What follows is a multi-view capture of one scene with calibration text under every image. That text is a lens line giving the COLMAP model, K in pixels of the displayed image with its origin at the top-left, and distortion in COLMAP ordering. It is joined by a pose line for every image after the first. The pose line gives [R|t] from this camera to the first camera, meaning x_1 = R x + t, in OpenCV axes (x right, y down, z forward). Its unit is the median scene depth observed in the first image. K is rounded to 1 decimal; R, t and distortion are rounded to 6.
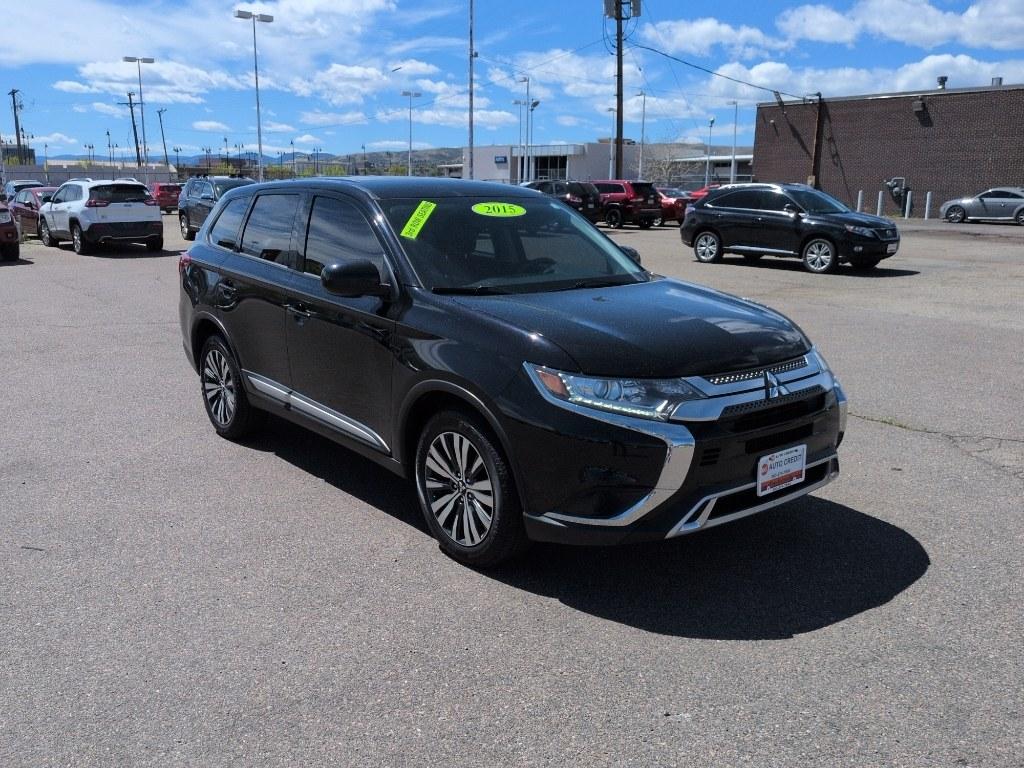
lens RADIAL K [[861.7, 0, 512.3], [0, 861.7, 386.6], [0, 0, 1]] dist [0.063602, -0.117719]
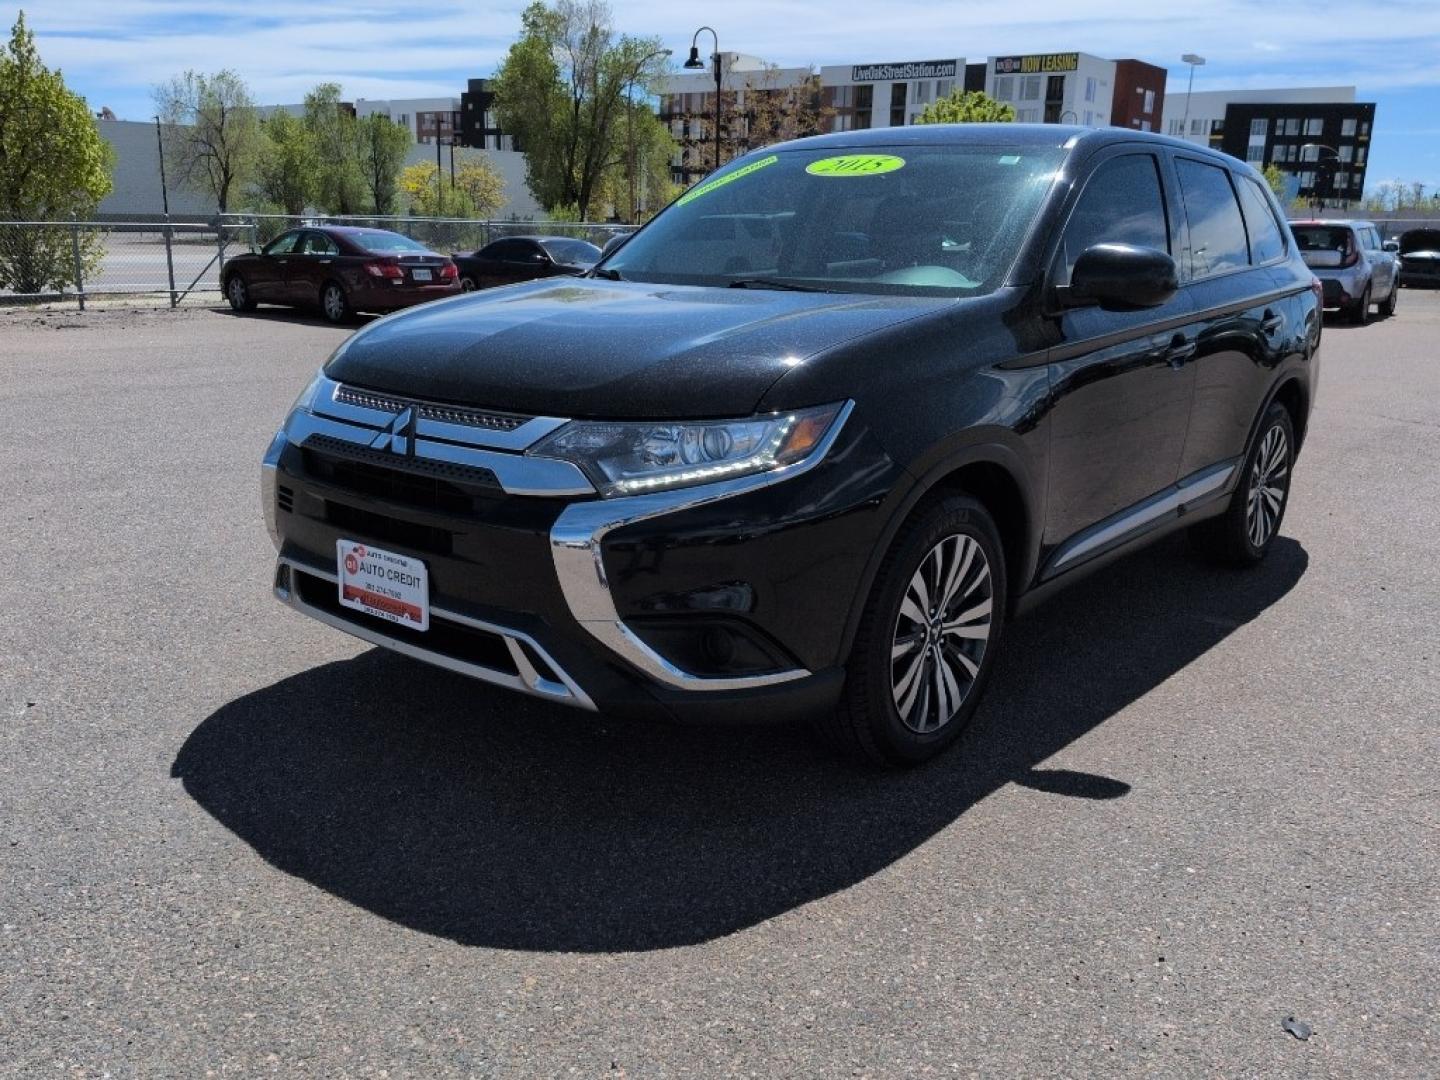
lens RADIAL K [[1211.8, 0, 720.5], [0, 1211.8, 545.2], [0, 0, 1]] dist [0.063602, -0.117719]
pose [[0.203821, 0.242211, -0.948573, 1.176936], [-0.234986, 0.952691, 0.192771, -0.140676], [0.950389, 0.183611, 0.251094, 1.080871]]
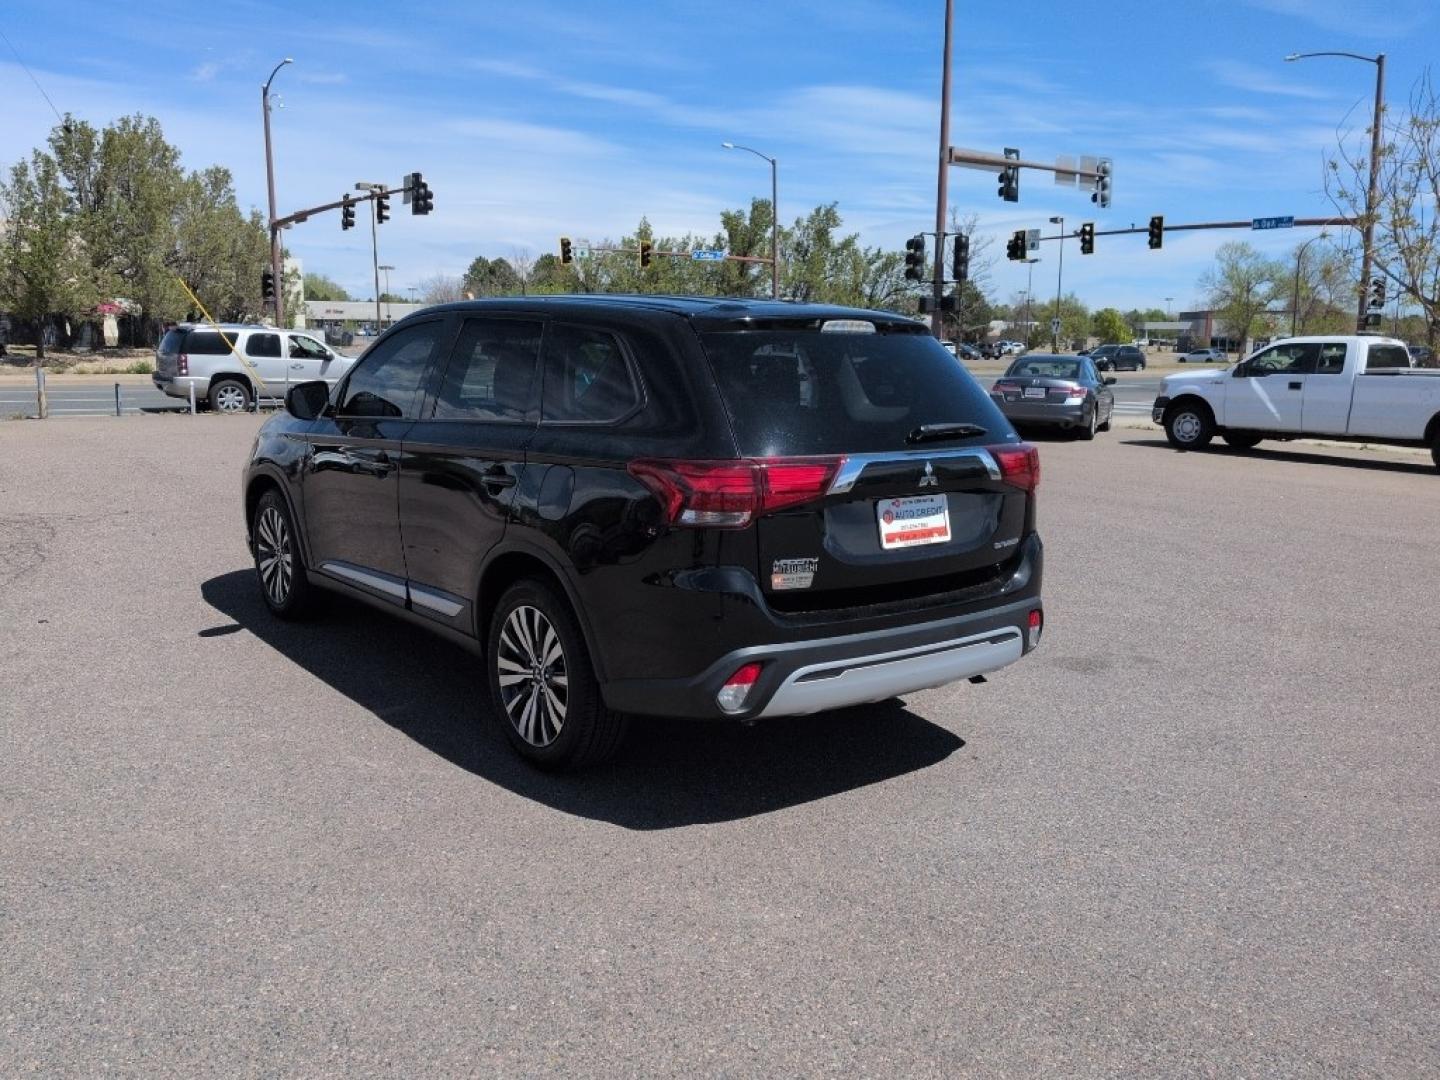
lens RADIAL K [[1211.8, 0, 722.1], [0, 1211.8, 540.0], [0, 0, 1]] dist [0.063602, -0.117719]
pose [[-0.999230, -0.029135, 0.026277, -0.420591], [-0.017276, 0.928054, 0.372045, -0.705843], [-0.035226, 0.371305, -0.927842, 3.276893]]
